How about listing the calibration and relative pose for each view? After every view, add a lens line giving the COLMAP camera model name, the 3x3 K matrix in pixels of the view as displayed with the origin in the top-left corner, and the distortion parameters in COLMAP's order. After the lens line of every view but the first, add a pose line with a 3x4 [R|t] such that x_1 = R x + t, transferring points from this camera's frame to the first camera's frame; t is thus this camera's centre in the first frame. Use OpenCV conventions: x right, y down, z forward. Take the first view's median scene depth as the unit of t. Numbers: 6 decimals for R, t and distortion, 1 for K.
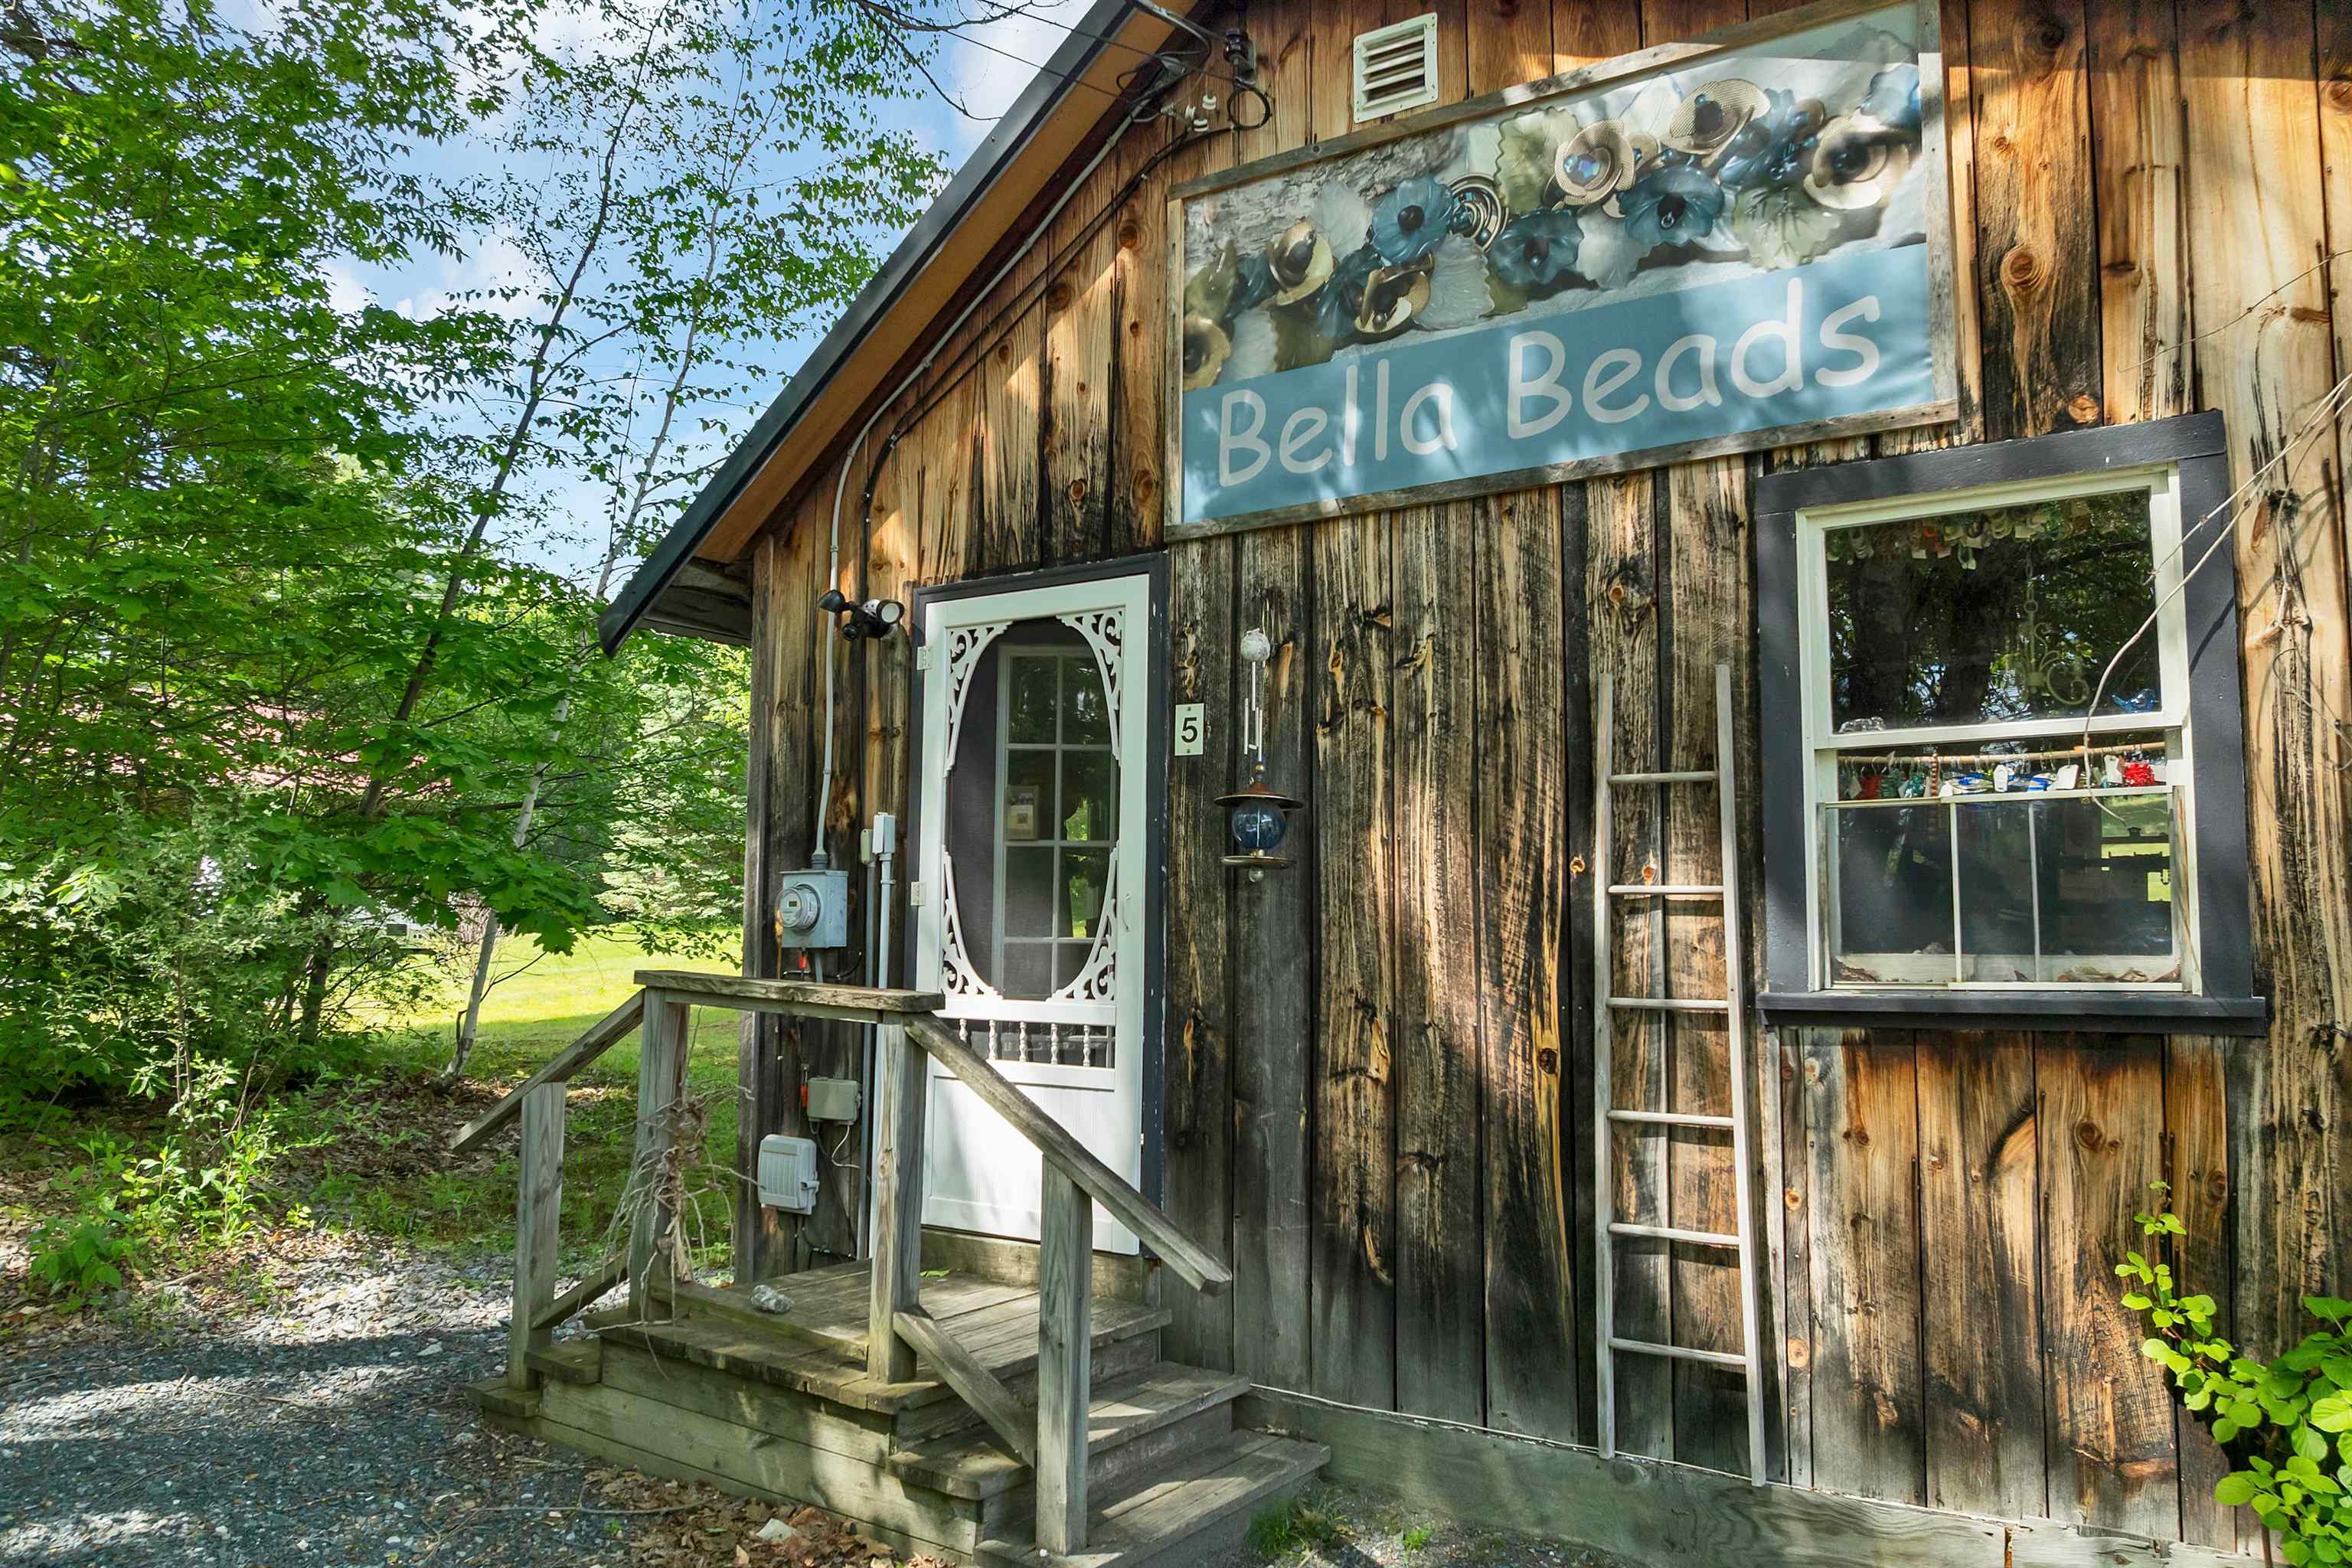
lens RADIAL K [[1663.7, 0, 1173.9], [0, 1663.7, 796.7], [0, 0, 1]] dist [-0.025948, -0.011661]
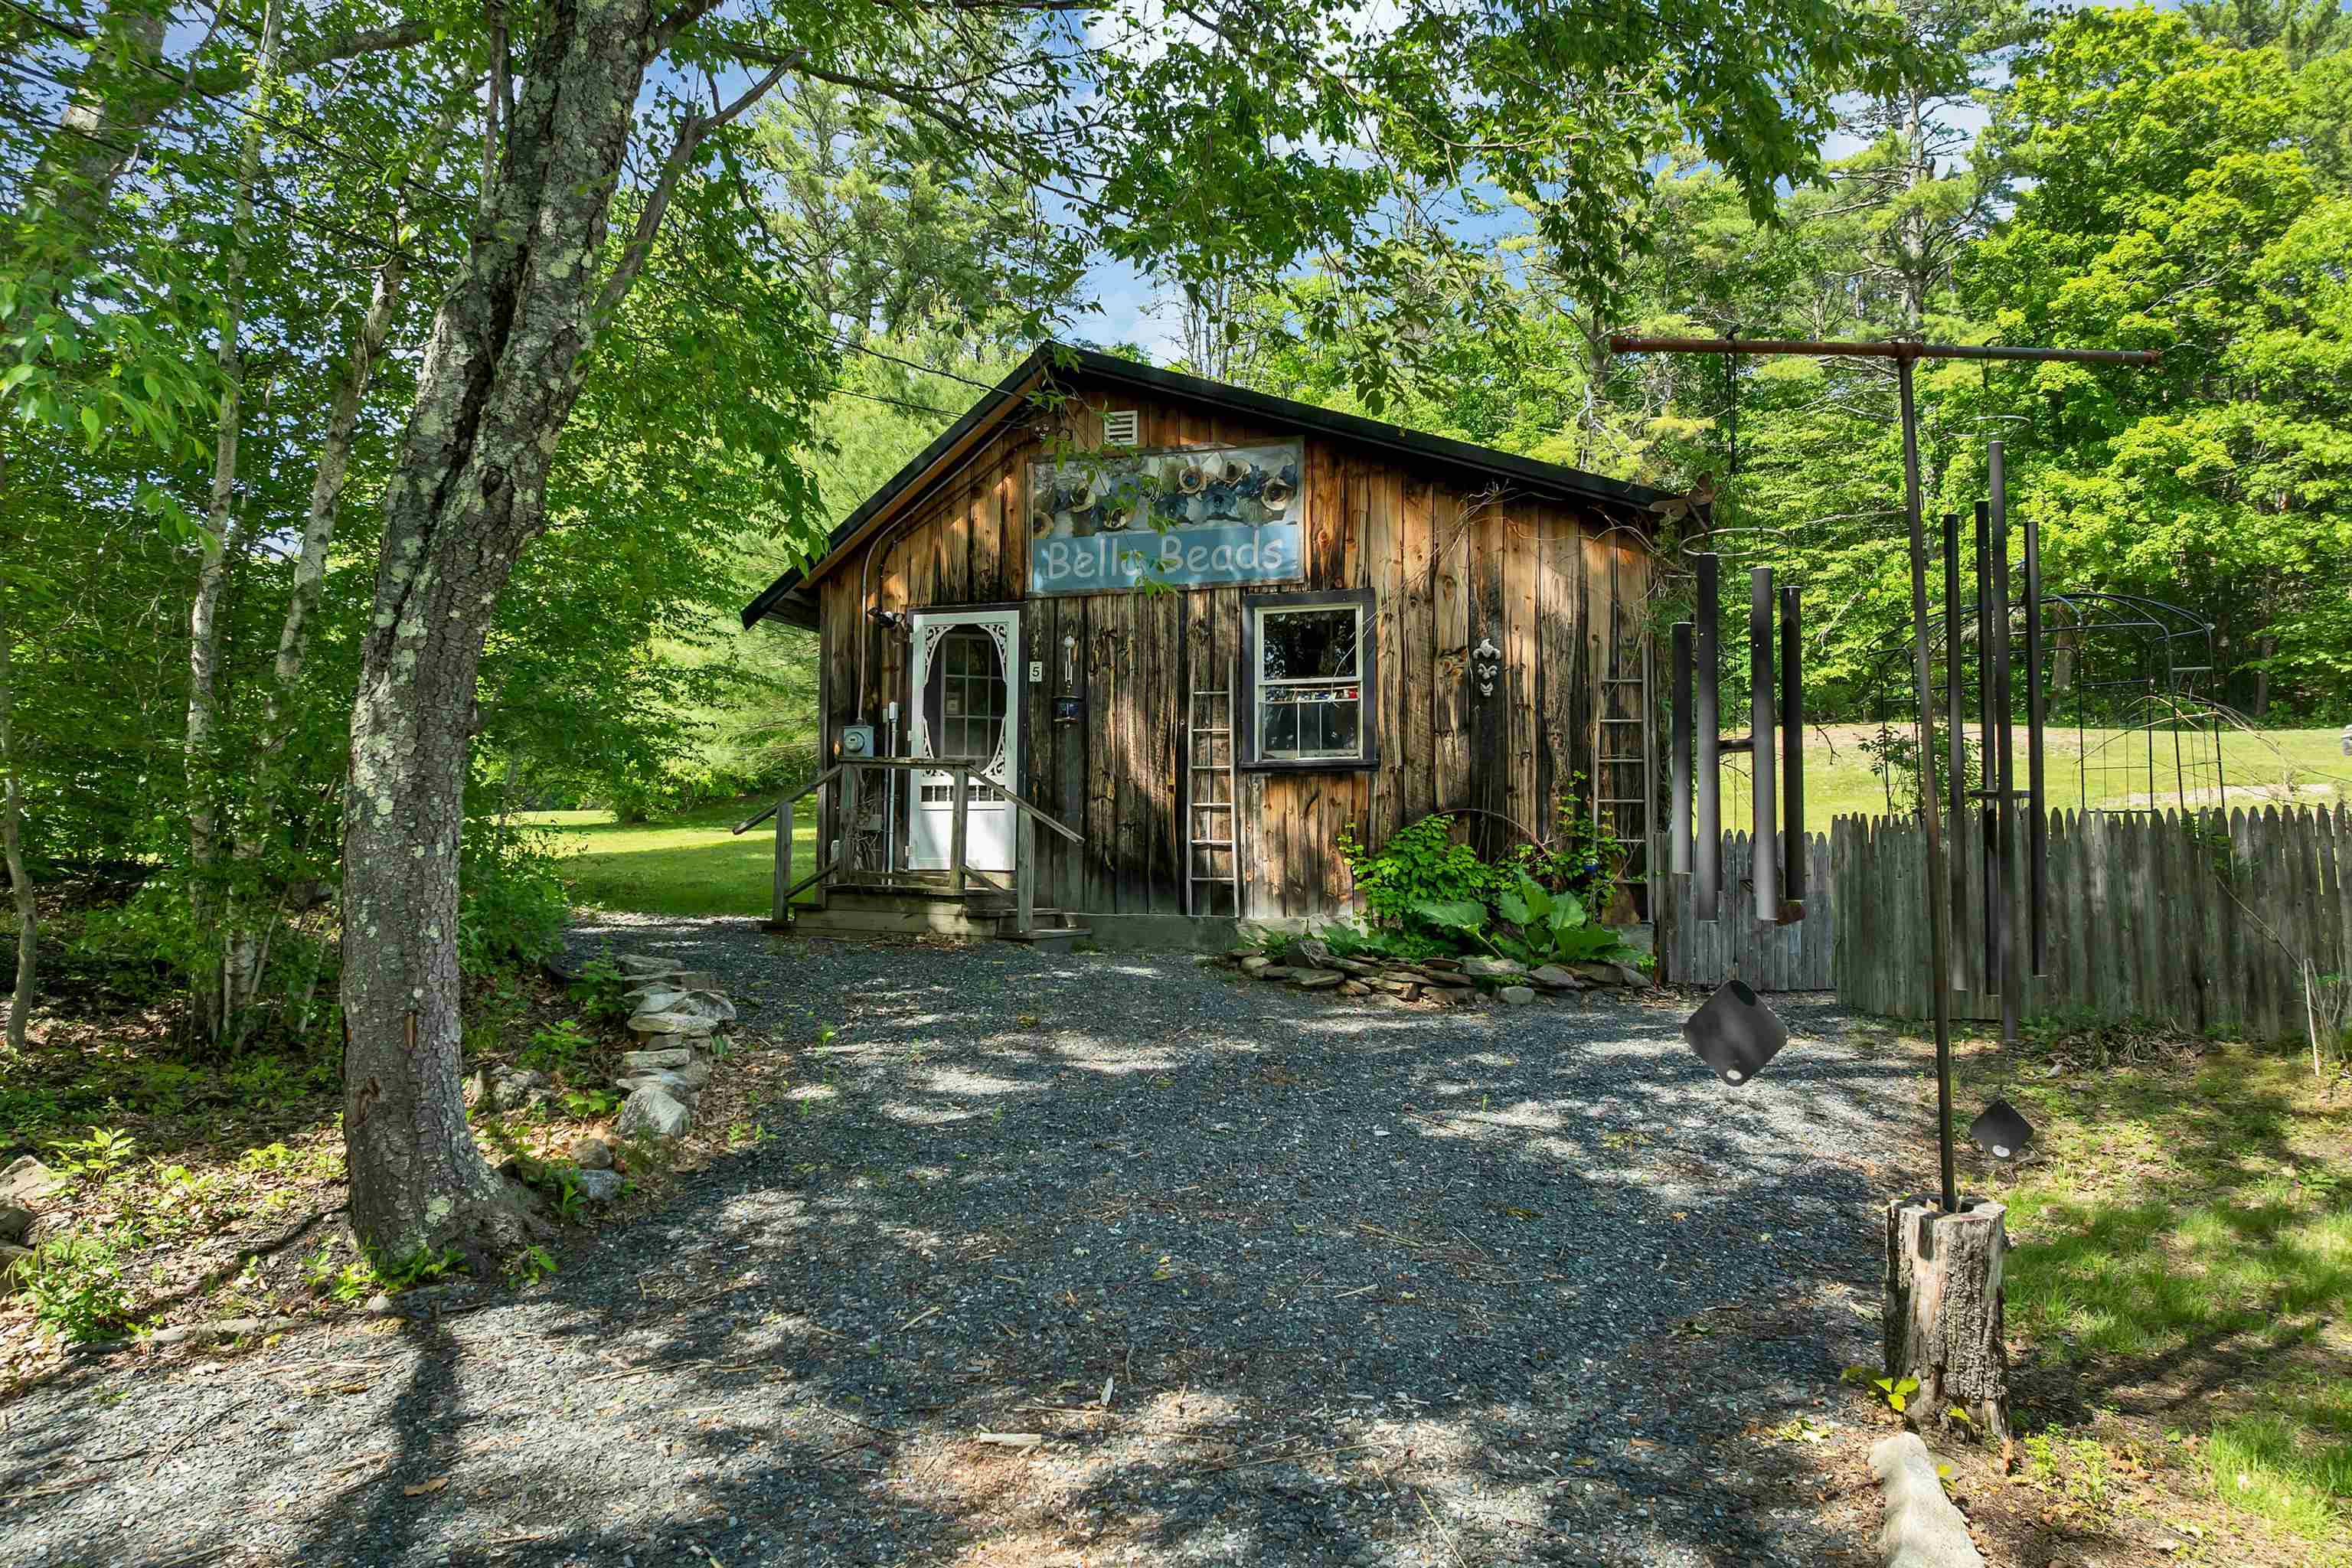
lens RADIAL K [[1663.7, 0, 1180.2], [0, 1663.7, 784.2], [0, 0, 1]] dist [-0.025948, -0.011661]
pose [[0.955784, 0.014226, 0.293726, -0.596624], [-0.021653, 0.999522, 0.022050, 0.081771], [-0.293272, -0.027435, 0.955635, -1.737421]]
